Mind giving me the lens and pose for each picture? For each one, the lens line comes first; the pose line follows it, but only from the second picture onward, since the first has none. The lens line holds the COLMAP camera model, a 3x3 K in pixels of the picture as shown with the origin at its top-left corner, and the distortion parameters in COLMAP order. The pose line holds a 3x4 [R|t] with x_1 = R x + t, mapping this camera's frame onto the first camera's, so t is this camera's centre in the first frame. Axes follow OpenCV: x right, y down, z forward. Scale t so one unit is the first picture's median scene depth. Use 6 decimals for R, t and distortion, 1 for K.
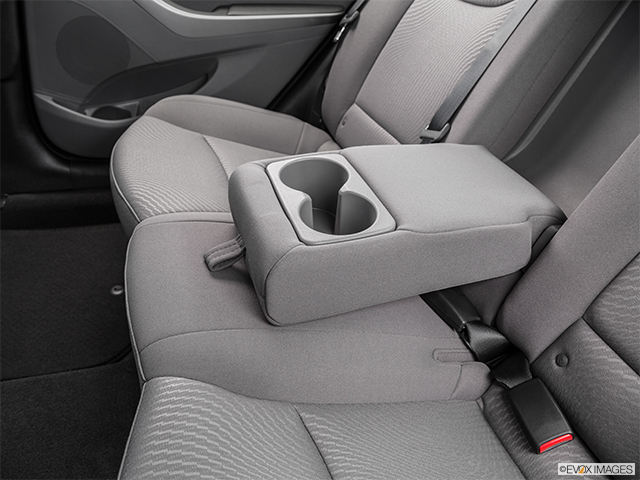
lens RADIAL K [[479.7, 0, 320.0], [0, 479.7, 240.0], [0, 0, 1]] dist [-0.139516, 0.083305]
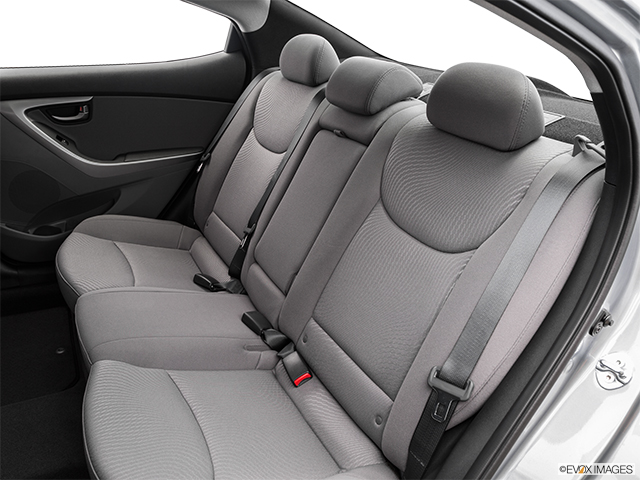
lens RADIAL K [[479.7, 0, 320.0], [0, 479.7, 240.0], [0, 0, 1]] dist [-0.139516, 0.083305]
pose [[0.980765, -0.096213, 0.169832, 0.141743], [0.123014, 0.980211, -0.155091, 0.085015], [-0.151550, 0.172999, 0.973193, -0.540089]]
